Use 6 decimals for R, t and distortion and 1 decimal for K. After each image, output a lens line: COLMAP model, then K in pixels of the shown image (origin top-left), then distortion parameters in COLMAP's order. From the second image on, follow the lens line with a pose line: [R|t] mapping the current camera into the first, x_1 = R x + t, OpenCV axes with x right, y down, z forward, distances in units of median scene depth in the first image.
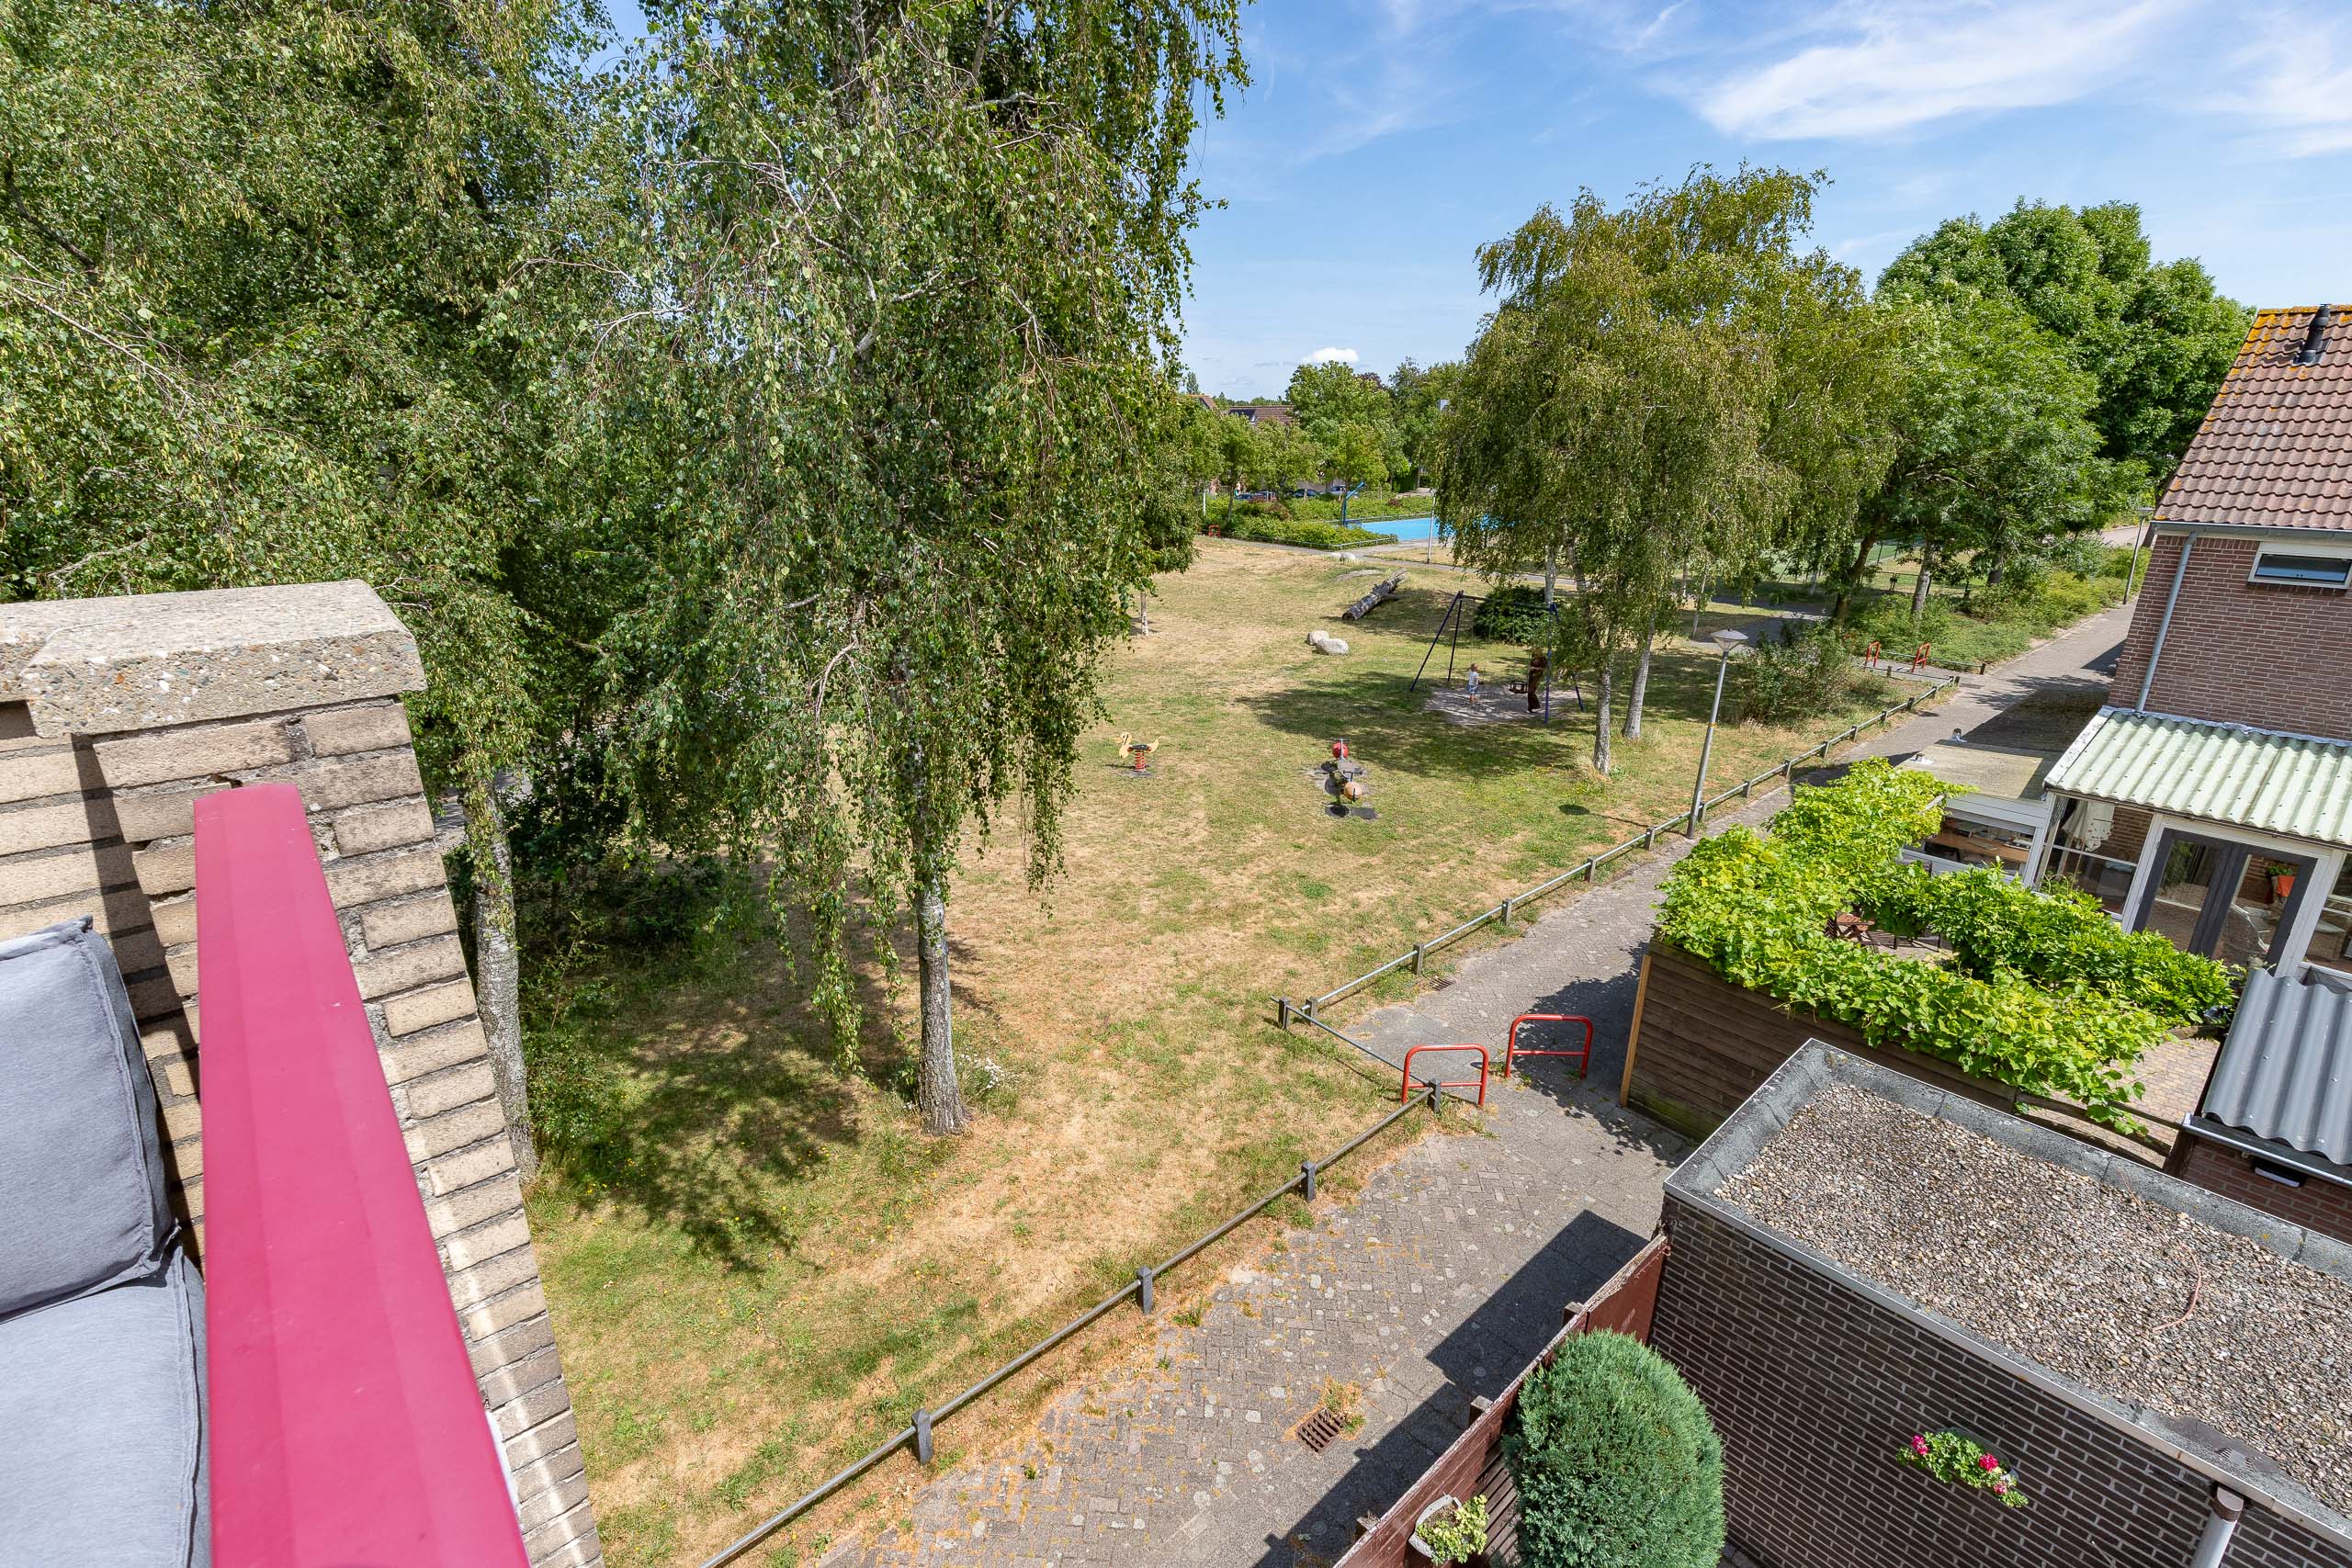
lens RADIAL K [[1057.9, 0, 1158.7], [0, 1057.9, 784.8], [0, 0, 1]] dist [-0.003622, 0.001859]
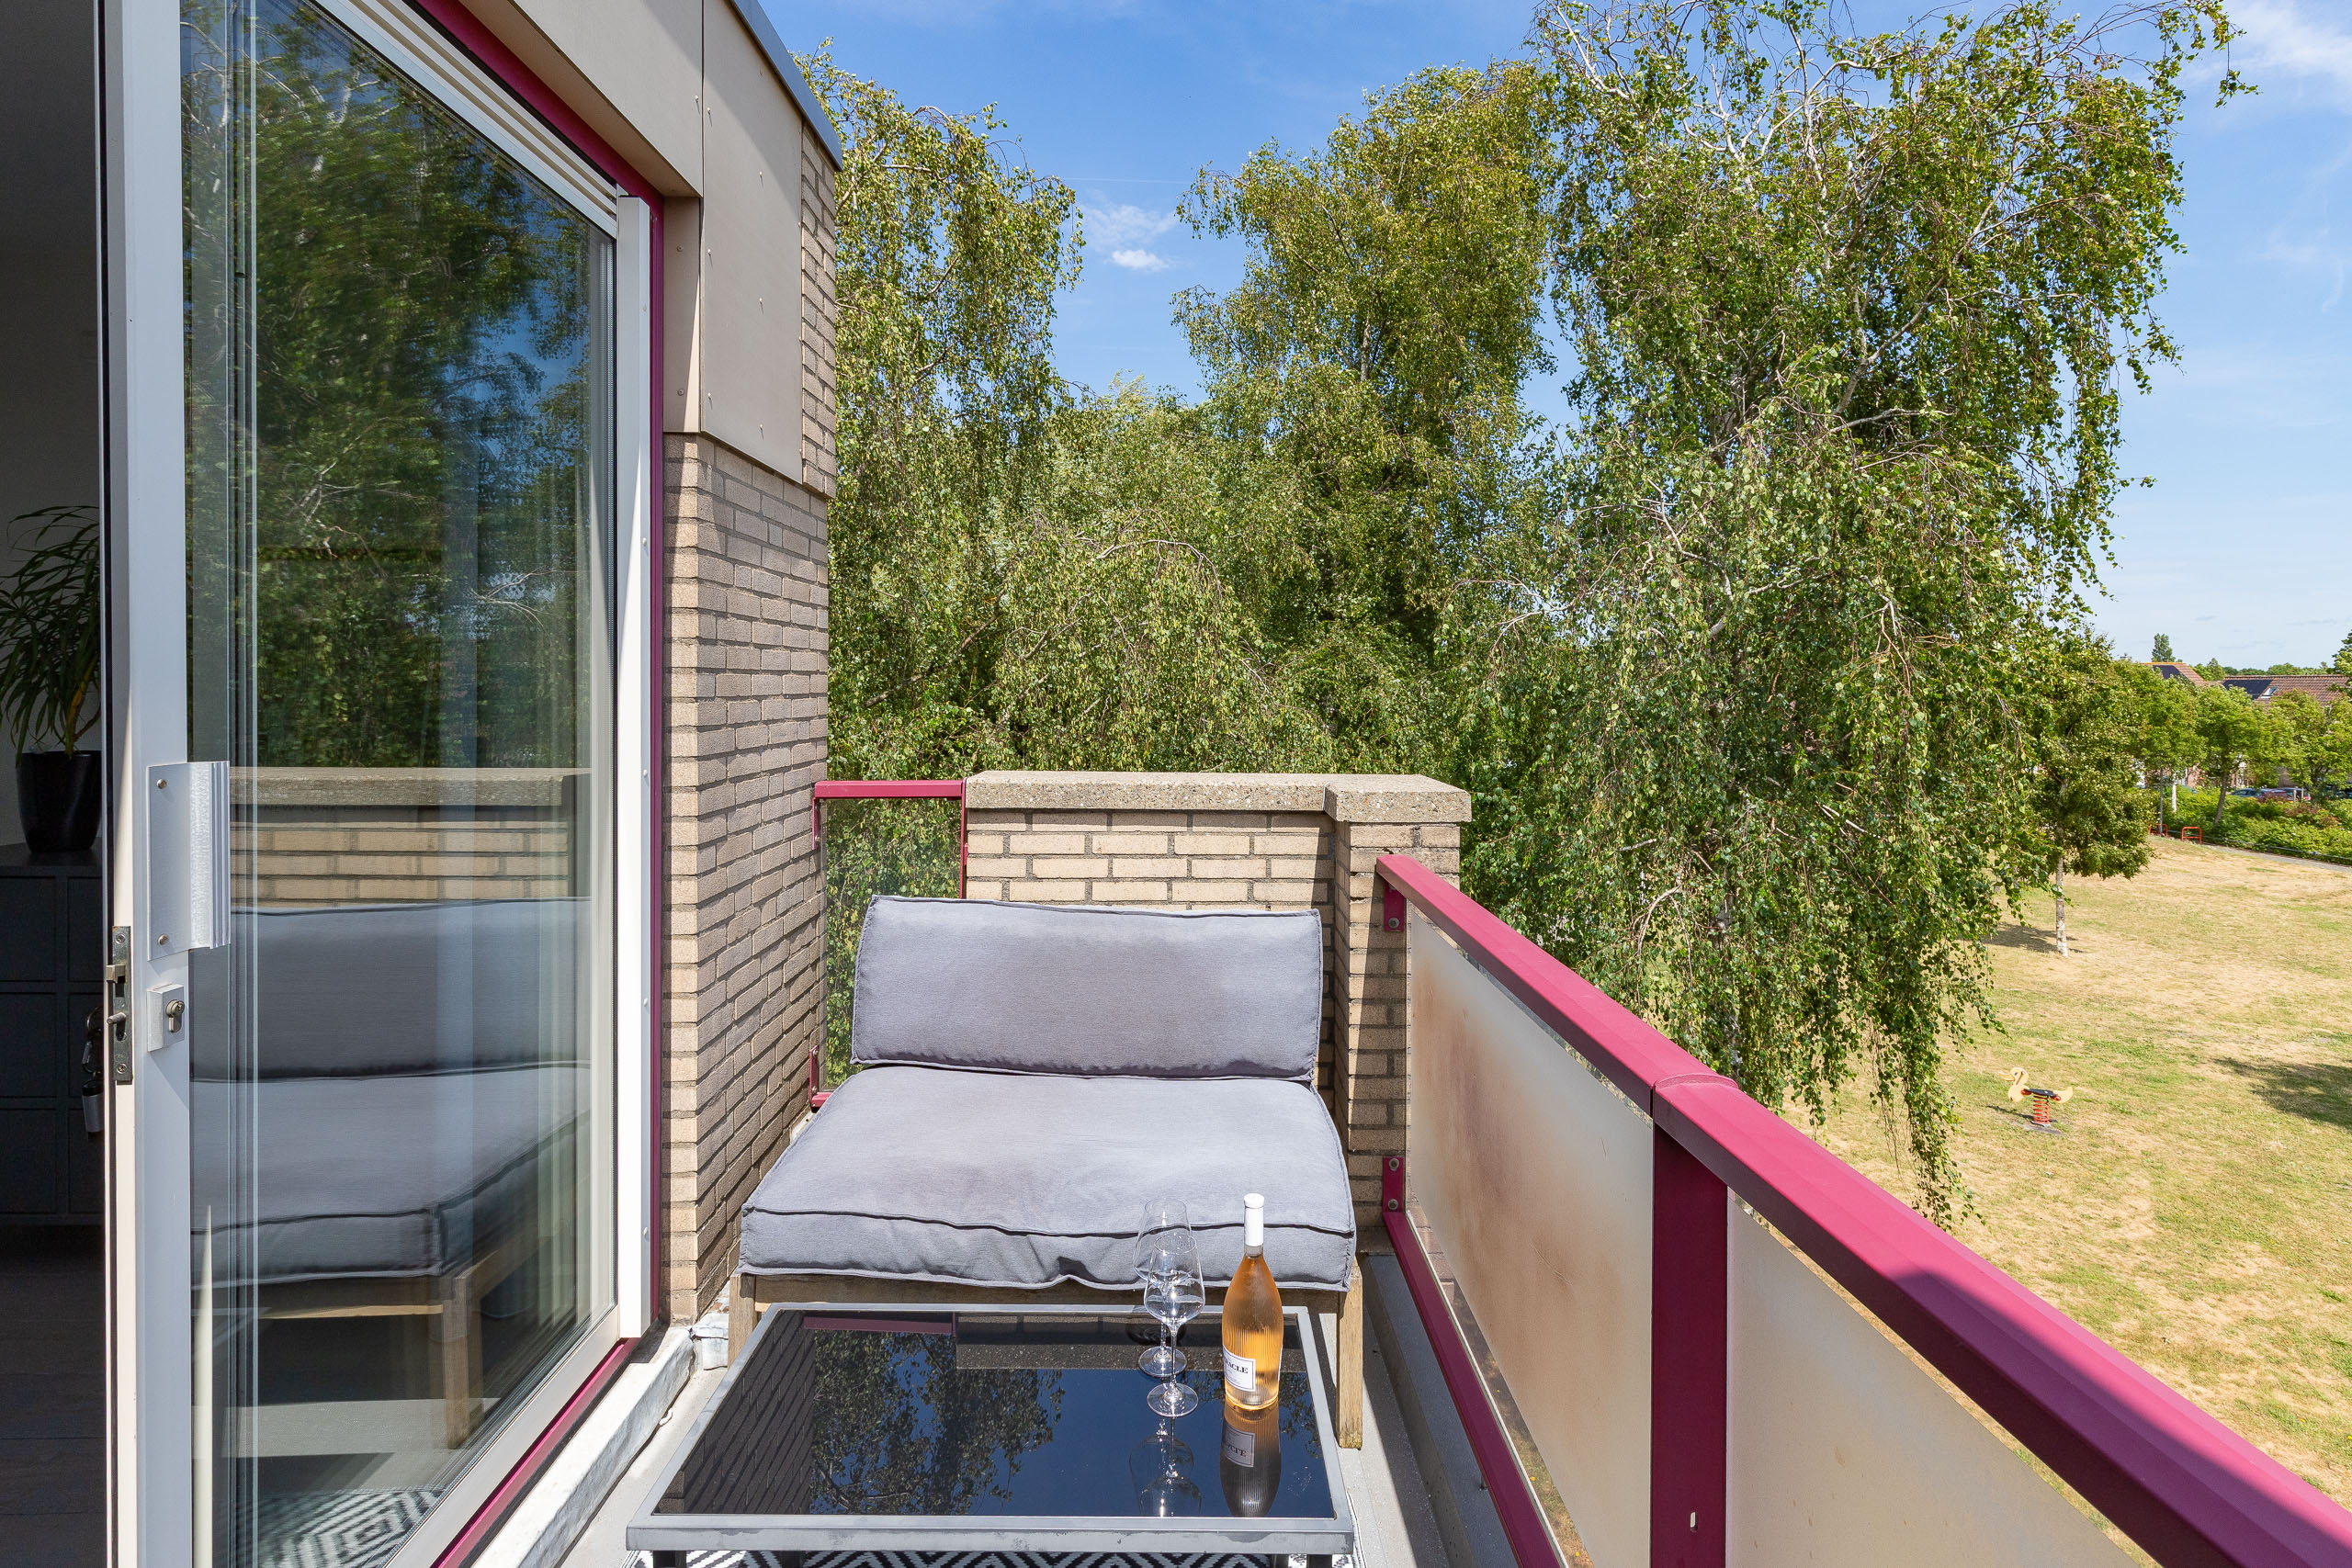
lens RADIAL K [[1057.9, 0, 1195.4], [0, 1057.9, 725.6], [0, 0, 1]] dist [-0.003622, 0.001859]
pose [[0.759296, 0.024208, -0.650295, 0.020973], [-0.215625, 0.952214, -0.216319, 0.027295], [0.613984, 0.304470, 0.728232, -0.081843]]
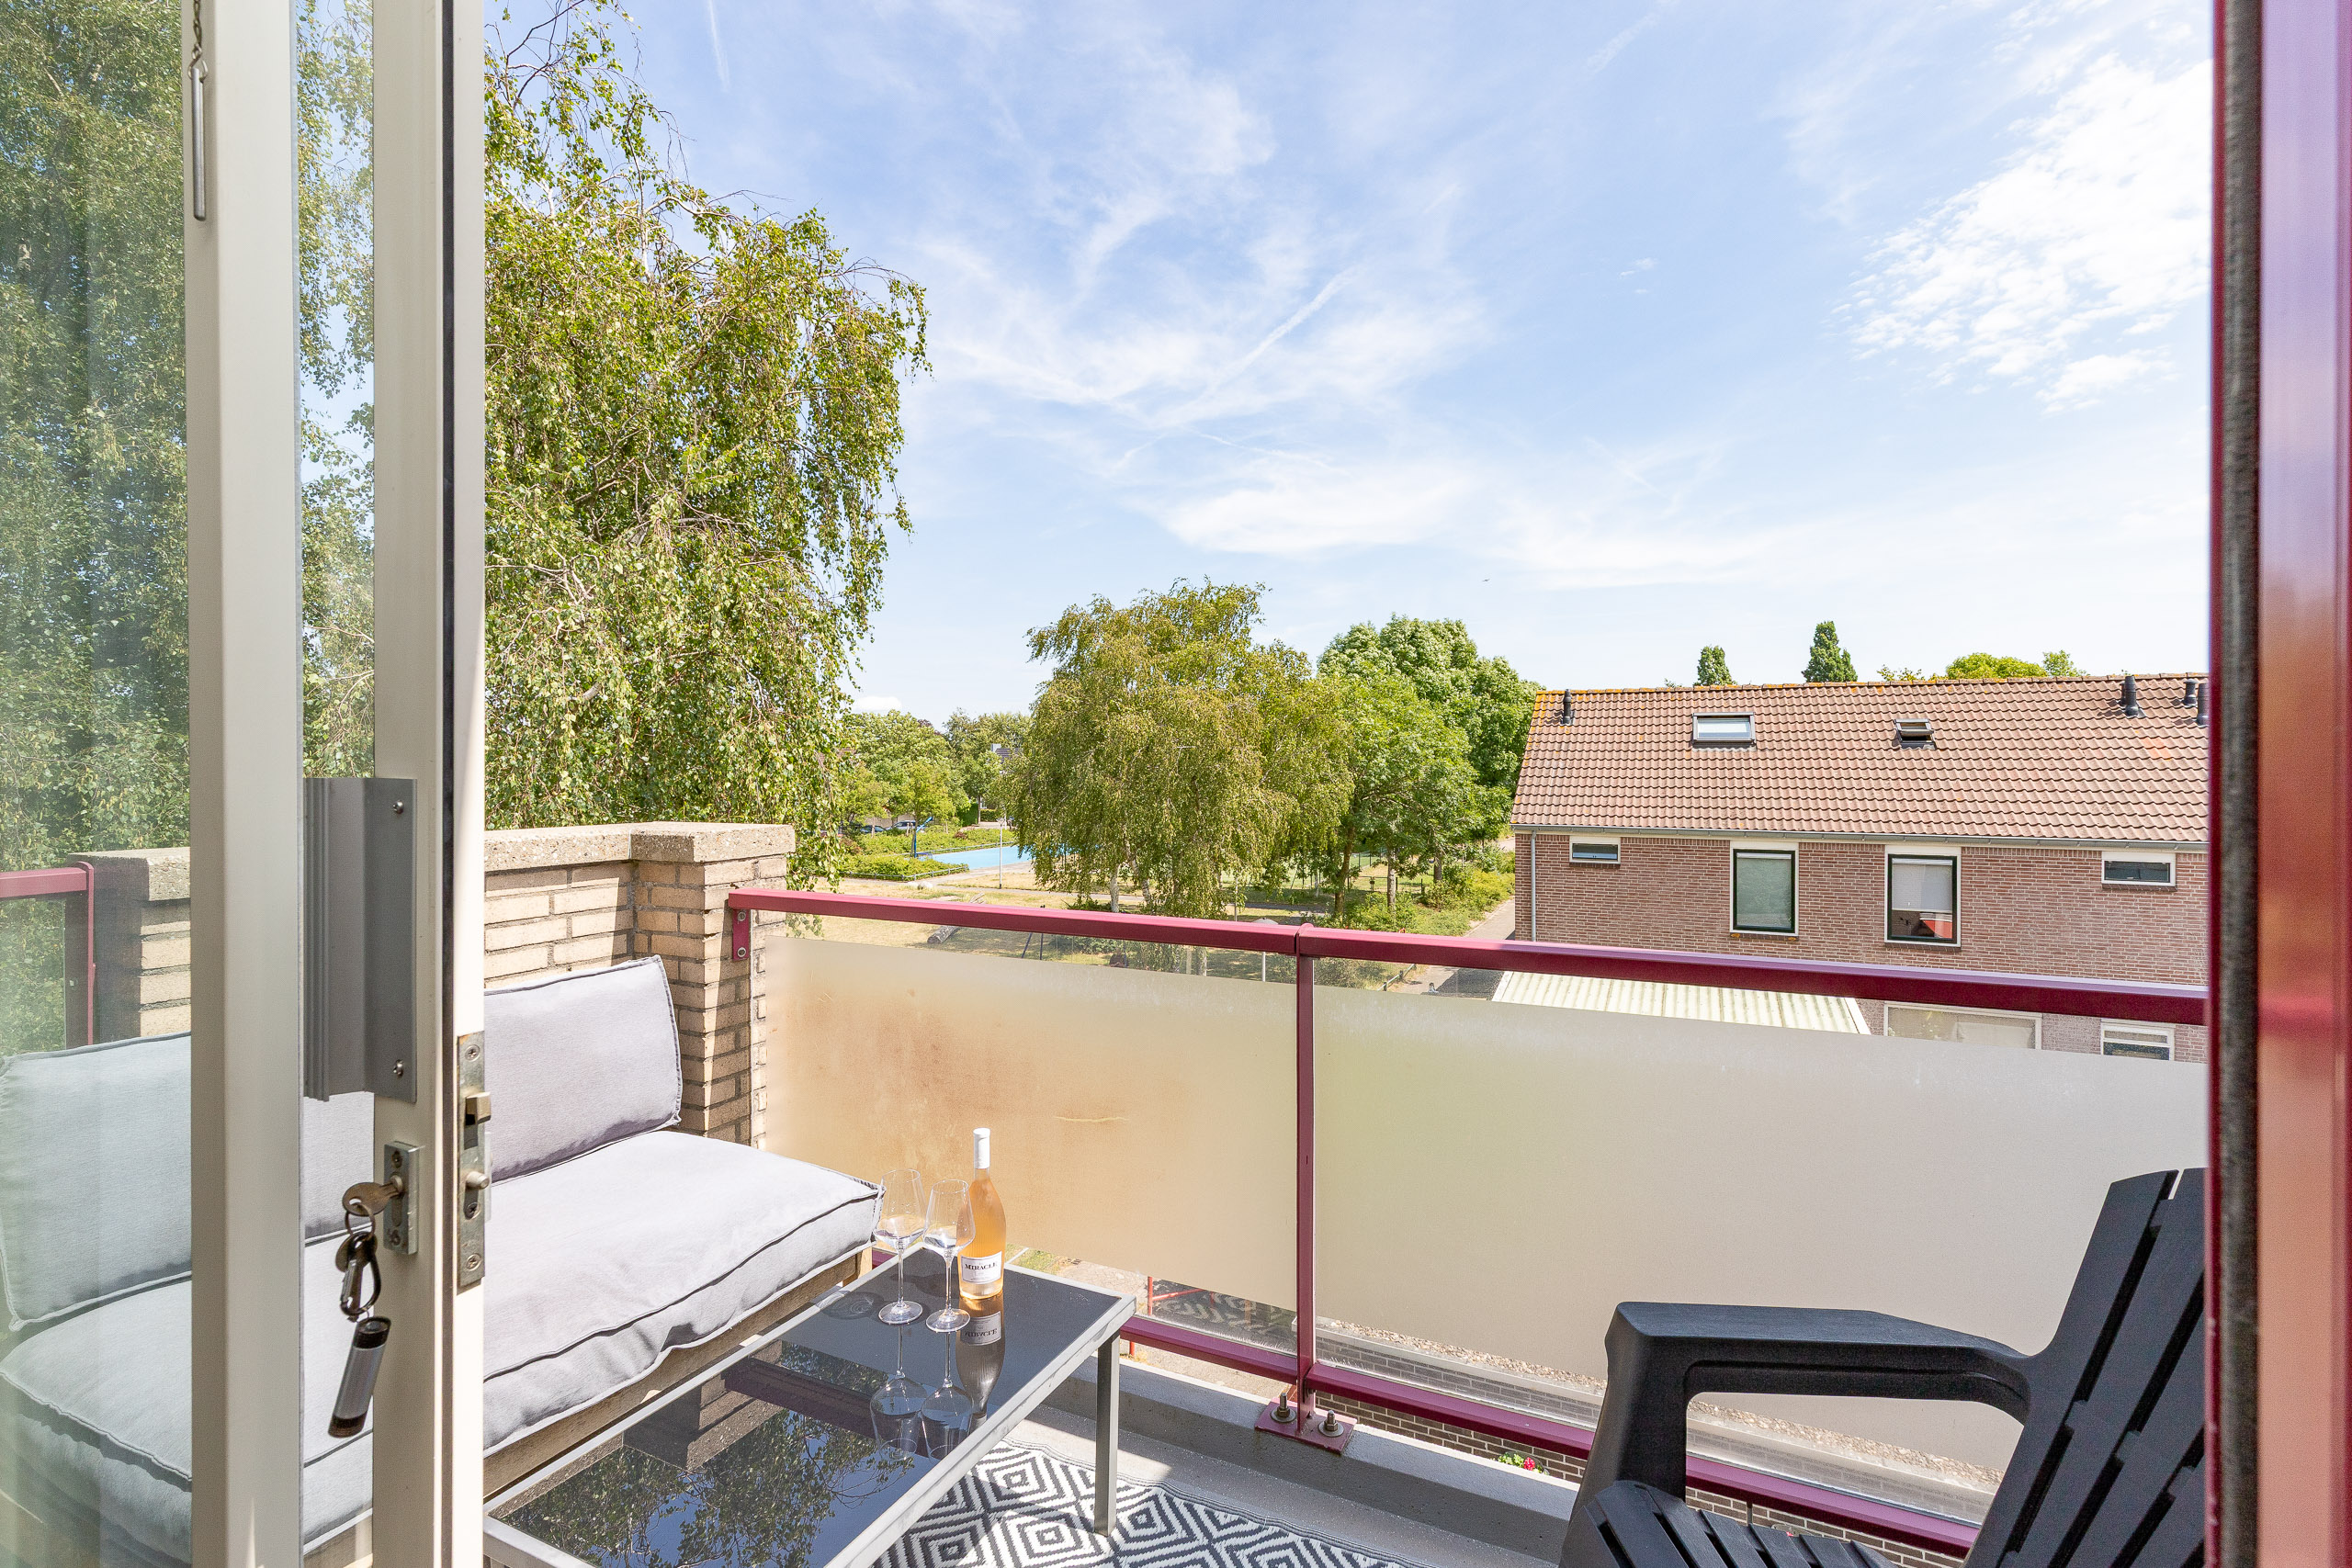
lens RADIAL K [[1057.9, 0, 1124.2], [0, 1057.9, 770.4], [0, 0, 1]] dist [-0.003622, 0.001859]
pose [[0.932054, -0.003162, 0.362304, -0.081495], [0.118389, 0.947732, -0.296291, 0.048658], [-0.342430, 0.319052, 0.883712, -0.128856]]
